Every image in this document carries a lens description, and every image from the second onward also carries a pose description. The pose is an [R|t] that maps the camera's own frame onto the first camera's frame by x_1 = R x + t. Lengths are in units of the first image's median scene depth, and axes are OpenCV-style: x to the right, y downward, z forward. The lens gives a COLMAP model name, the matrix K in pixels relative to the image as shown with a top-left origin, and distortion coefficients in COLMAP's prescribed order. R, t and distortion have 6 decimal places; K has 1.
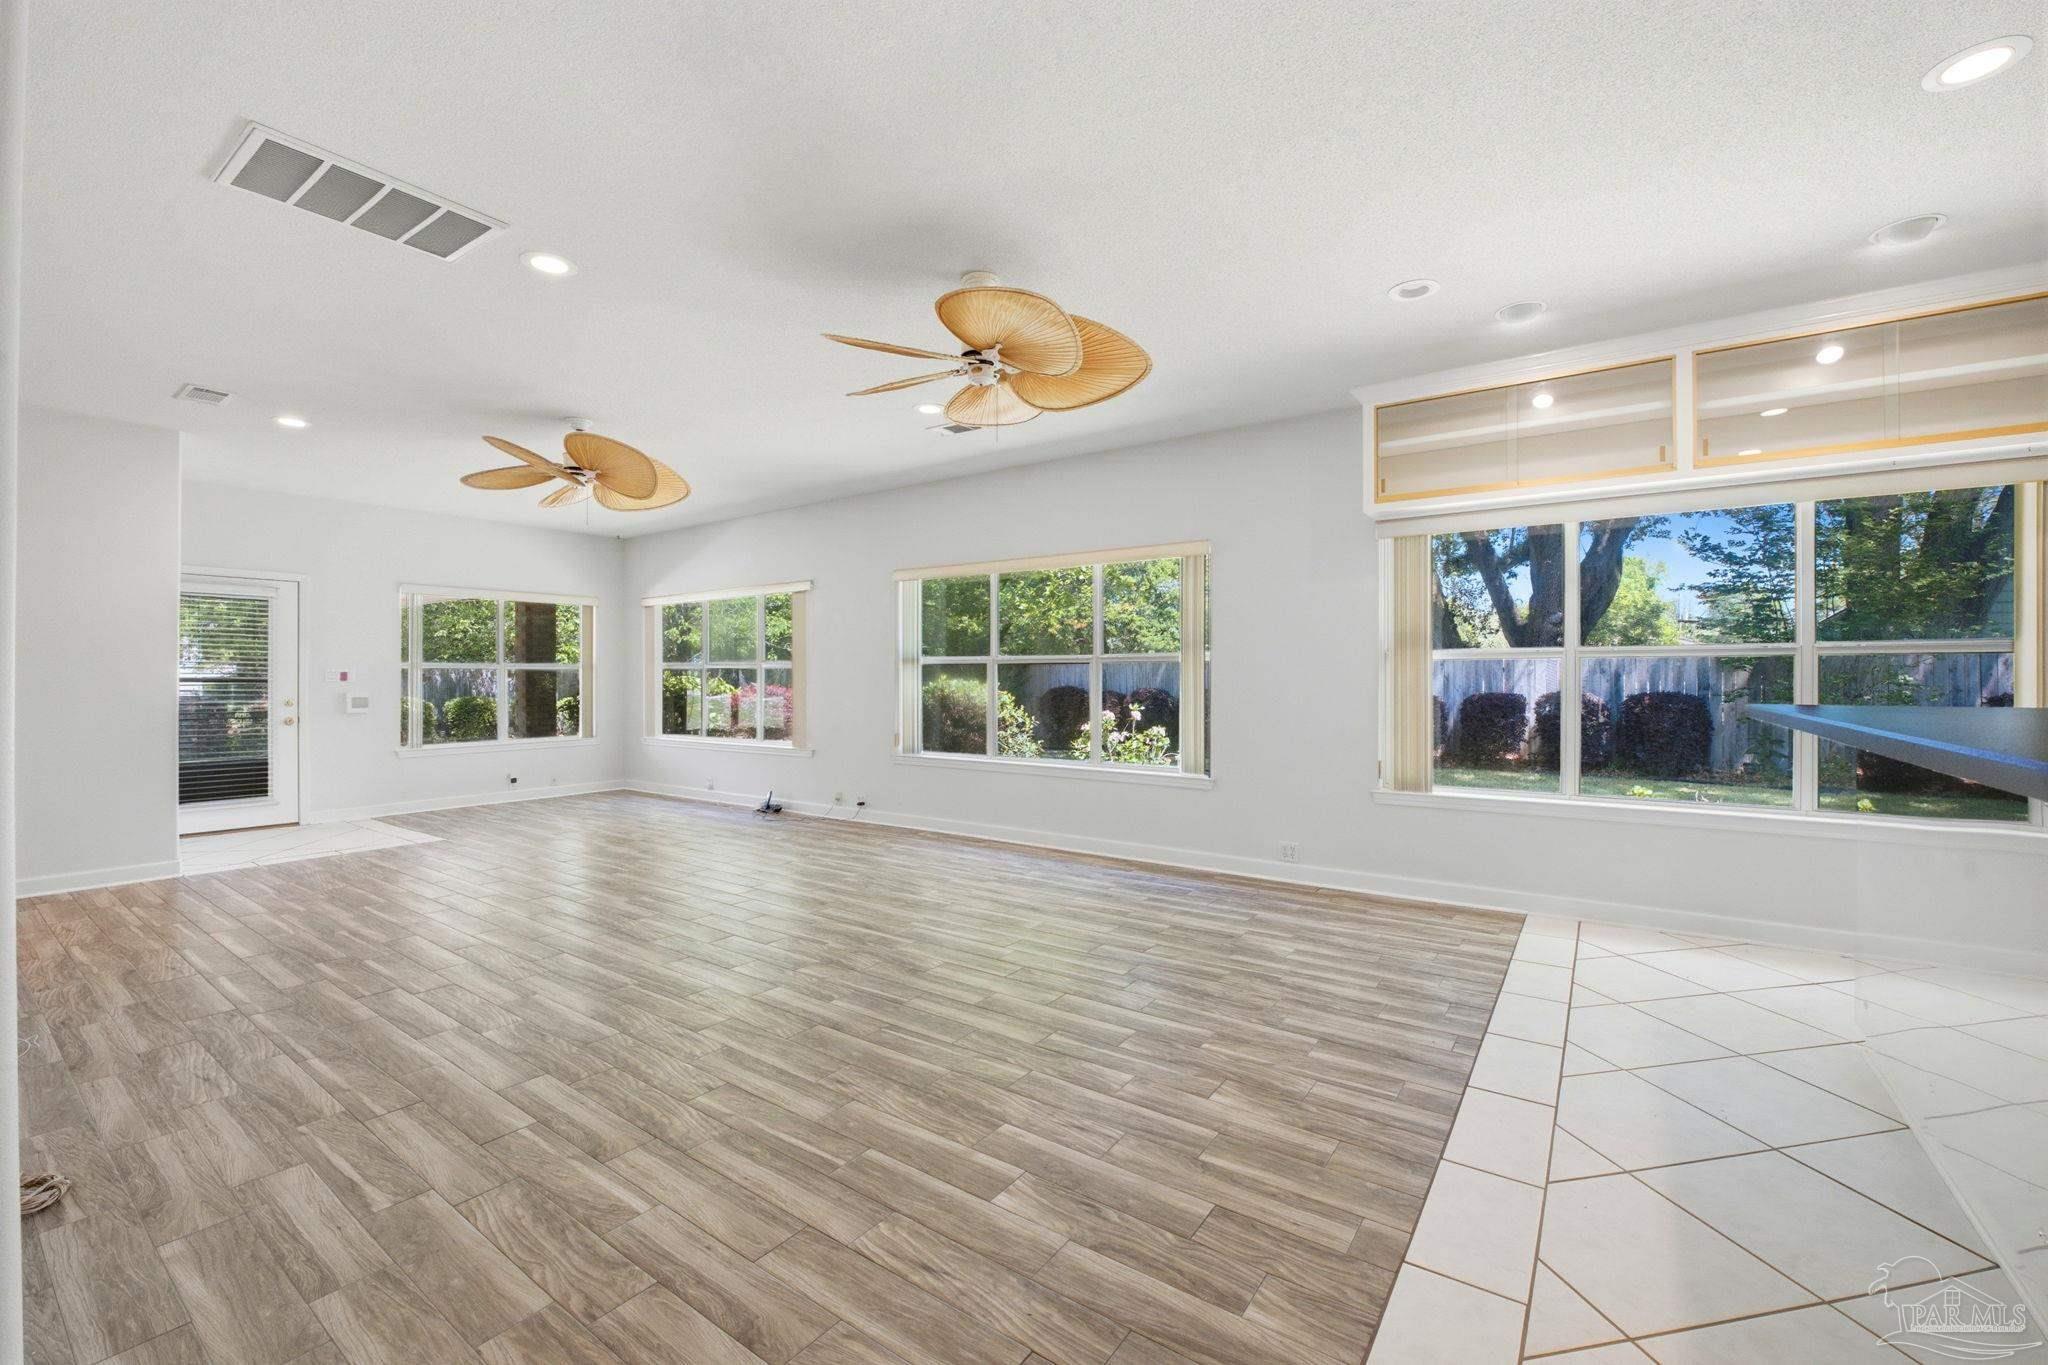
lens RADIAL K [[821.1, 0, 1024.0], [0, 821.1, 682.5], [0, 0, 1]] dist [-0.022562, 0.000372]
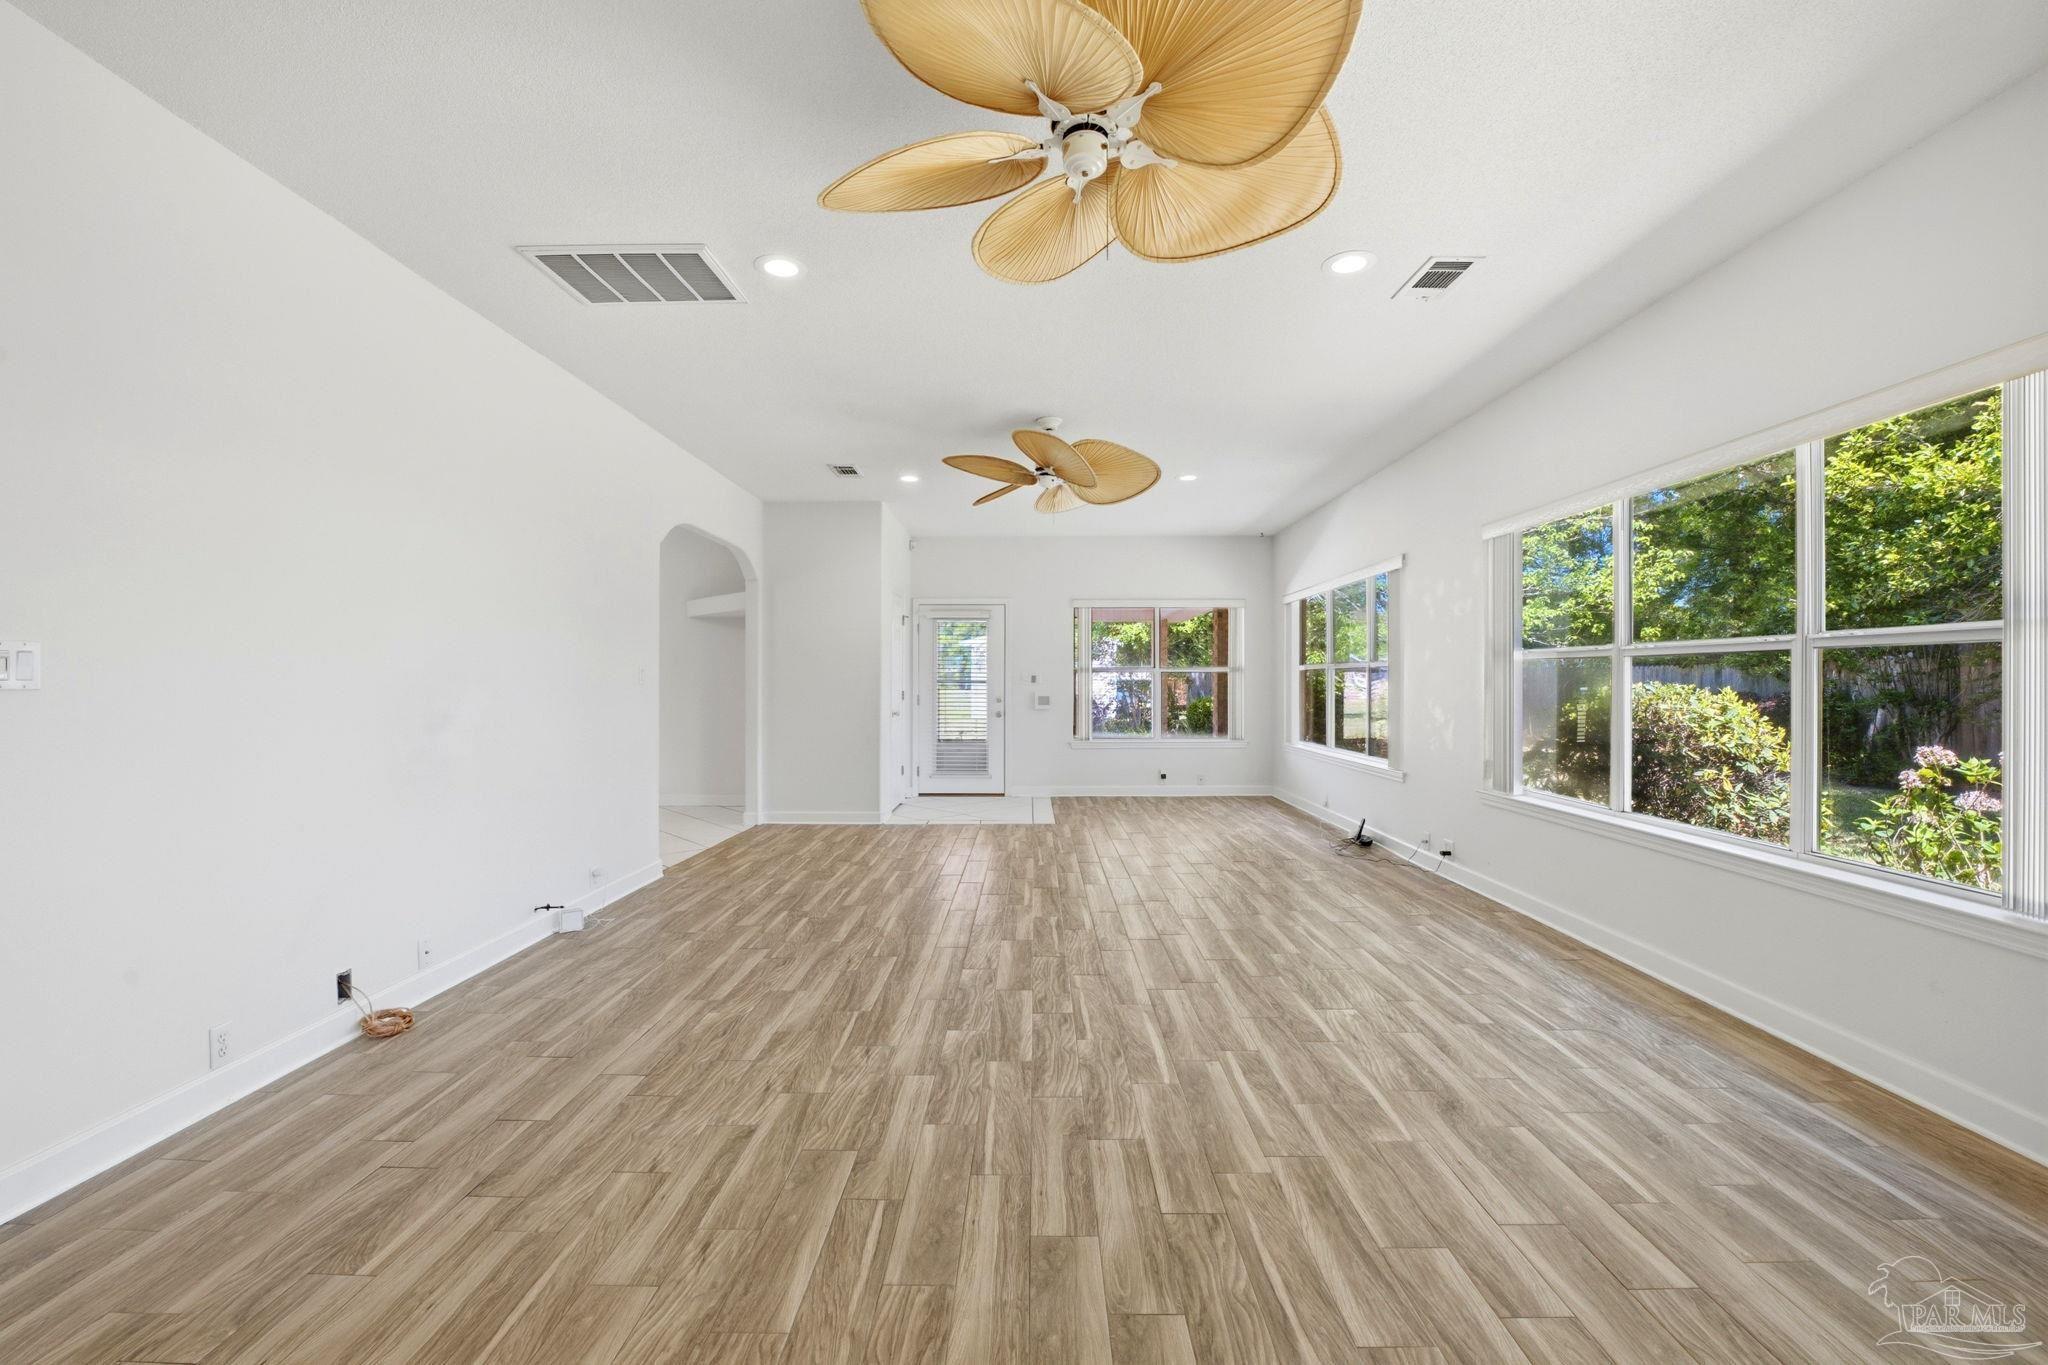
lens RADIAL K [[821.1, 0, 1024.0], [0, 821.1, 682.5], [0, 0, 1]] dist [-0.022562, 0.000372]
pose [[0.575247, 0.000307, -0.817979, 0.380319], [-0.002141, 0.999997, -0.001130, -0.001142], [0.817977, 0.002402, 0.575246, 0.612573]]
